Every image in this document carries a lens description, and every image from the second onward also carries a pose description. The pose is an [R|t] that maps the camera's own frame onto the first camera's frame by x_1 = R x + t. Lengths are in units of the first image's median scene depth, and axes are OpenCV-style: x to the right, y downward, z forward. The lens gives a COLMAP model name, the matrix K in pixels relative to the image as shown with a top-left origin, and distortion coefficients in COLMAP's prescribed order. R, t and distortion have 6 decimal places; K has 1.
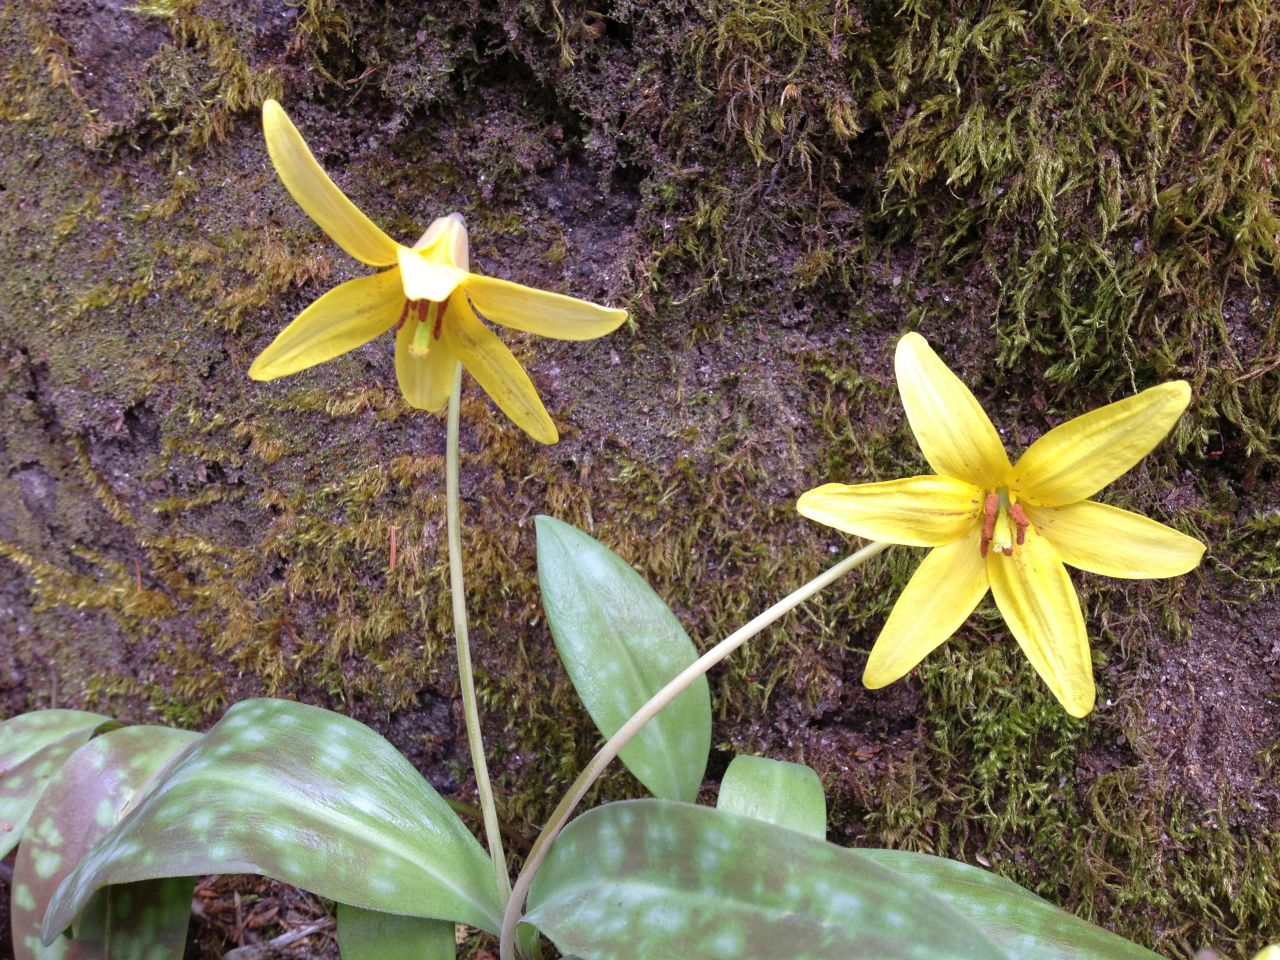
lens RADIAL K [[1324.1, 0, 642.5], [0, 1324.1, 497.7], [0, 0, 1]] dist [0.249398, -0.647335]
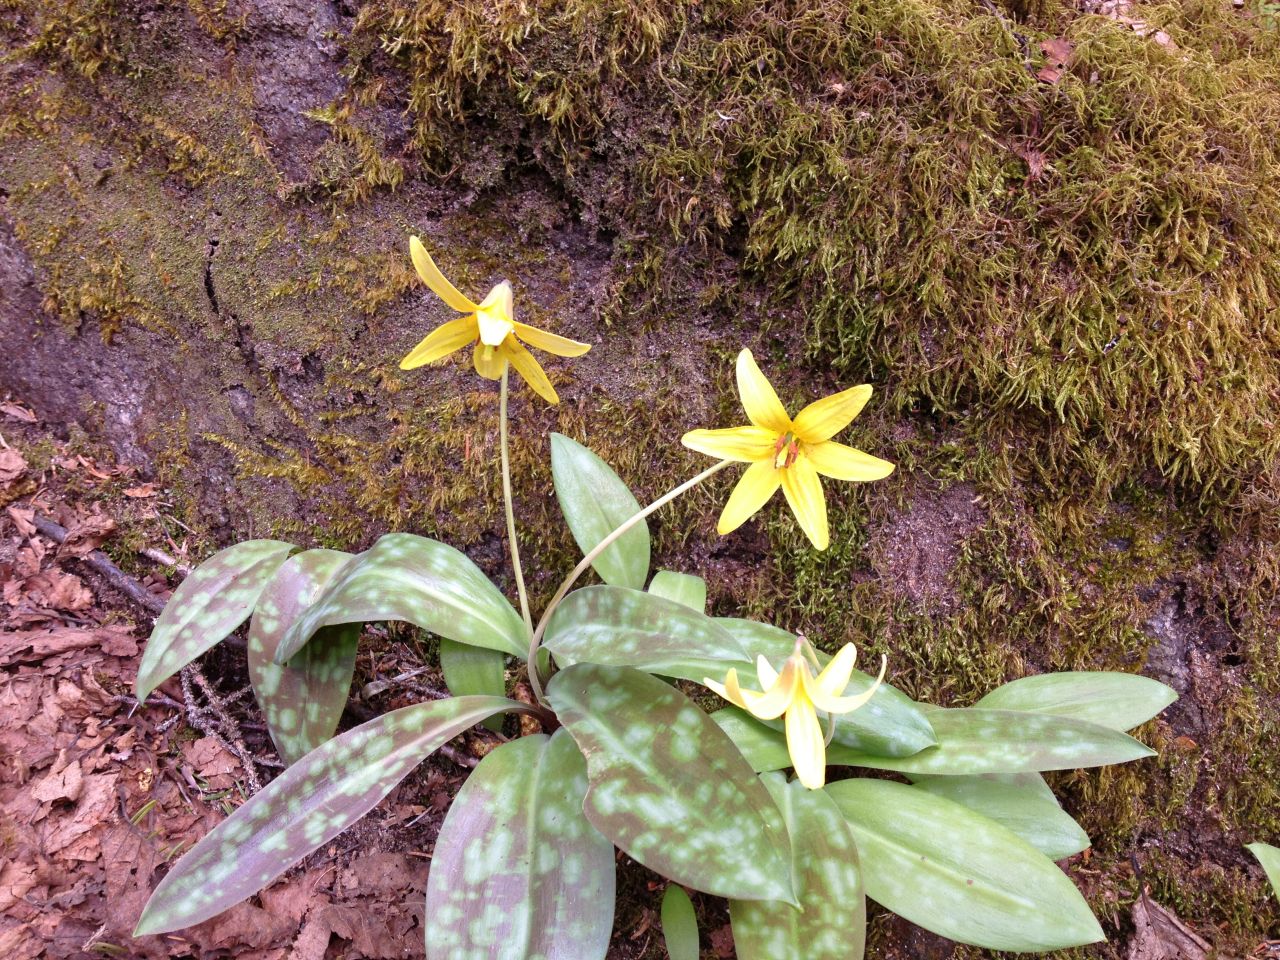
lens RADIAL K [[1311.5, 0, 623.2], [0, 1311.5, 479.9], [0, 0, 1]] dist [0.417816, -0.001497]
pose [[0.998723, 0.019102, -0.046765, 0.093786], [-0.014731, 0.995642, 0.092088, -0.084032], [0.048320, -0.091282, 0.994652, -0.695177]]
